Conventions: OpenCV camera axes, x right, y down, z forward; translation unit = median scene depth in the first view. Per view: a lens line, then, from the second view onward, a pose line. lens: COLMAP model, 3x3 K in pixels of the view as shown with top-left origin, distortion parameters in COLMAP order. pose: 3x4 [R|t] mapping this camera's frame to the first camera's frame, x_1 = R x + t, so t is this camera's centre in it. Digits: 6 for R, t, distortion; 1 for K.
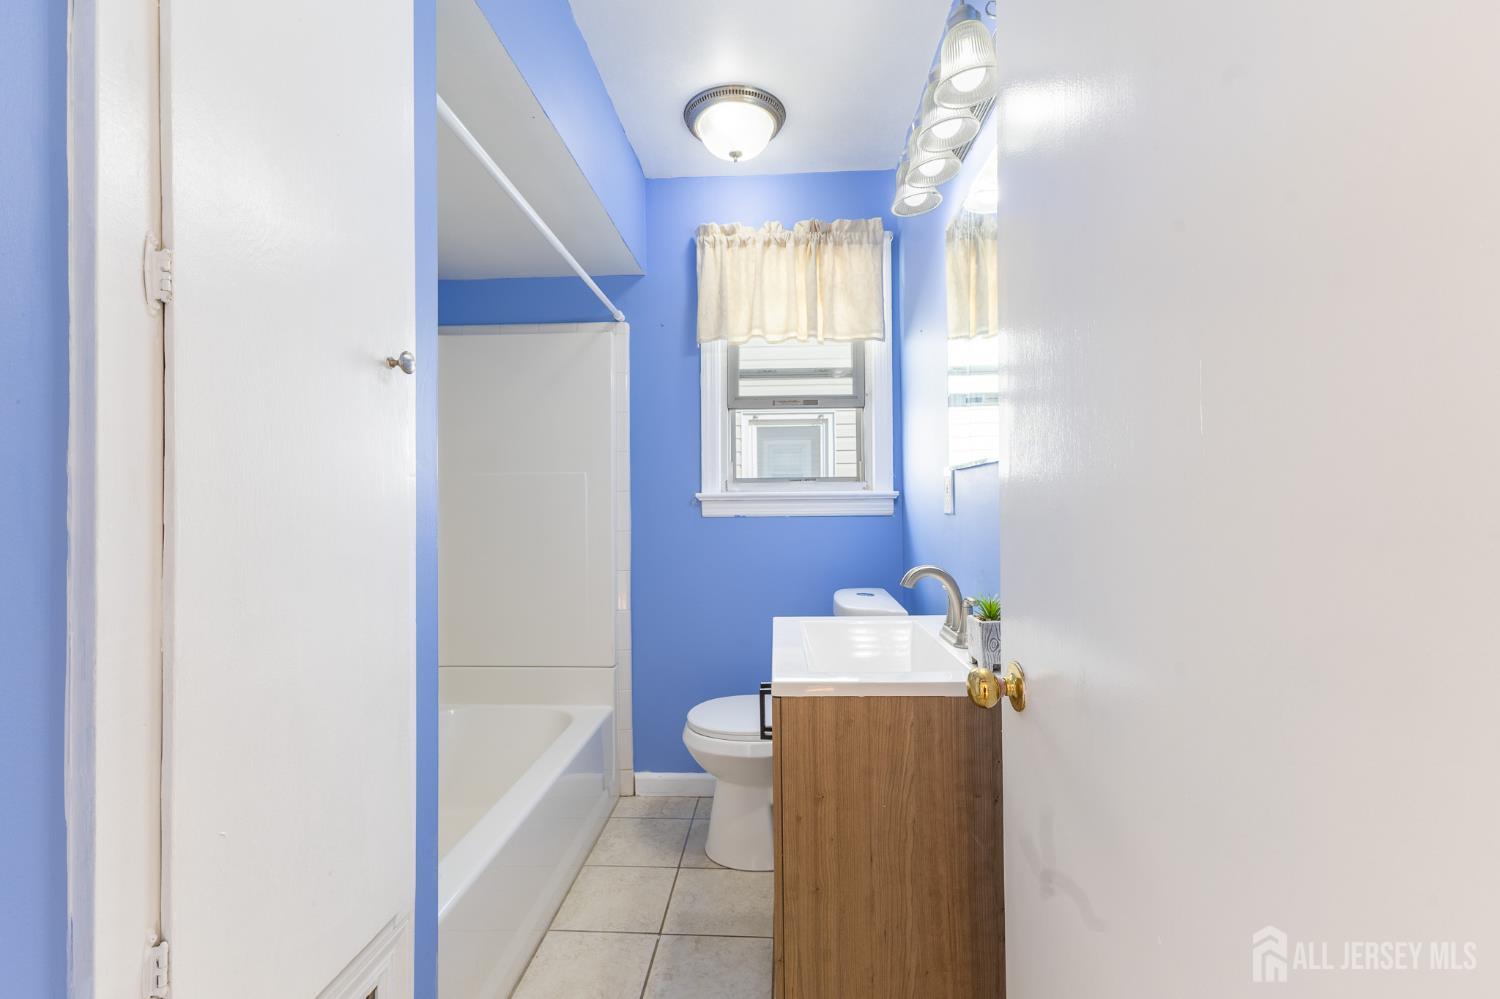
lens RADIAL K [[642.3, 0, 750.8], [0, 642.3, 496.9], [0, 0, 1]] dist [0.003357, -0.000934]
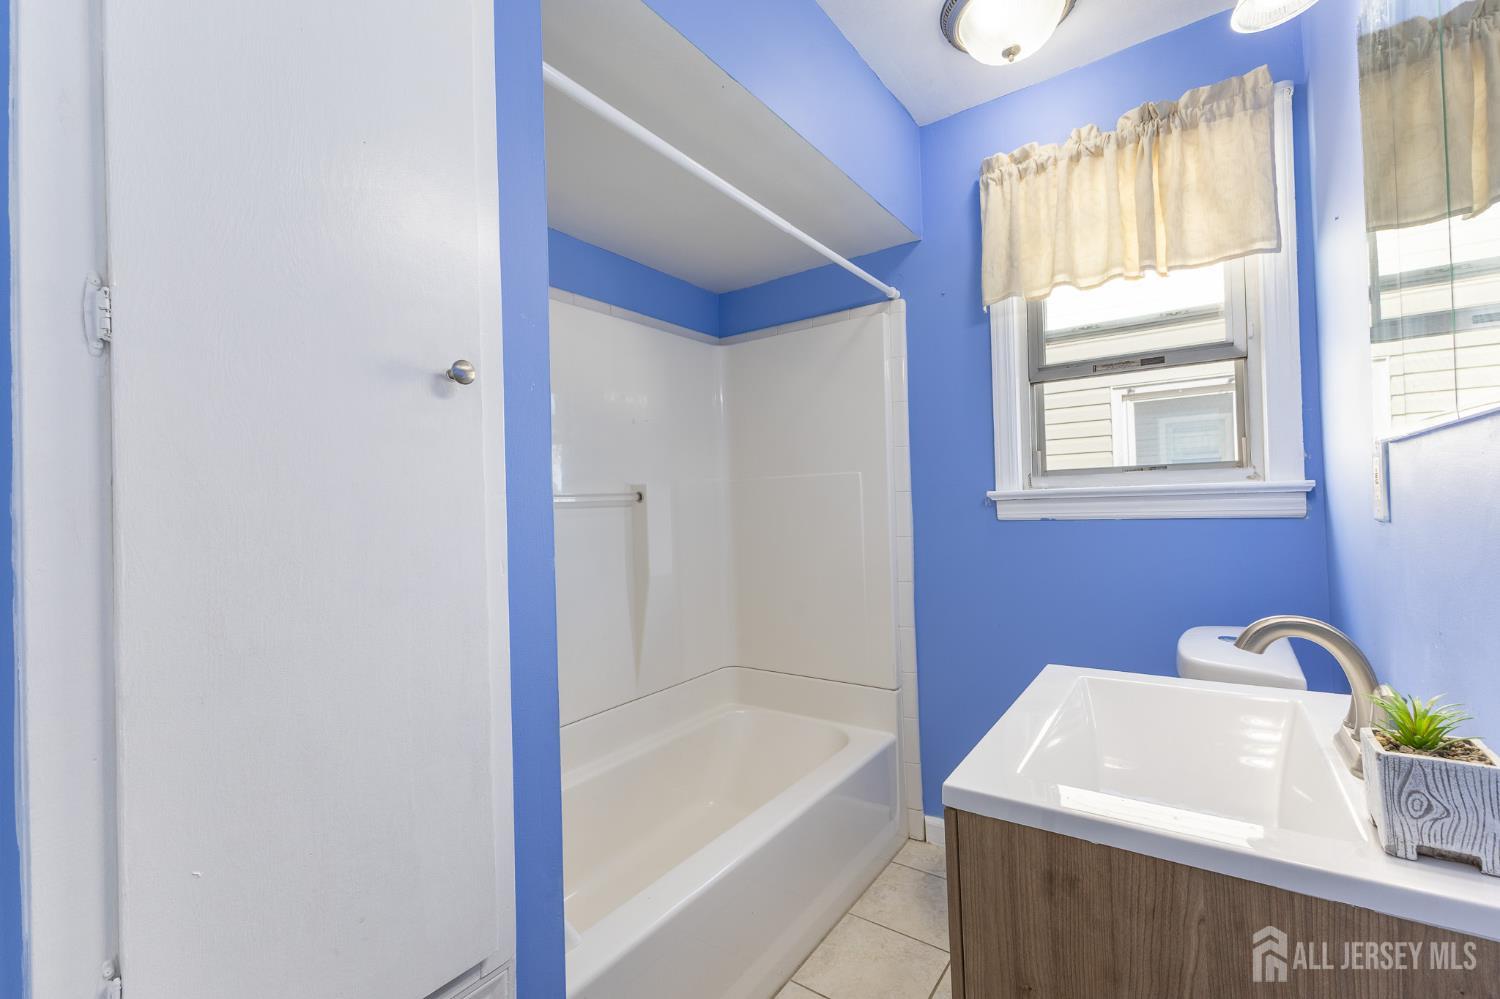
lens RADIAL K [[645.1, 0, 745.5], [0, 645.1, 496.4], [0, 0, 1]] dist [0.007636, -0.000252]
pose [[0.840870, -0.023483, -0.540727, 0.101765], [0.026664, 0.999643, -0.001949, -0.006214], [0.540579, -0.012779, 0.841196, 0.145969]]
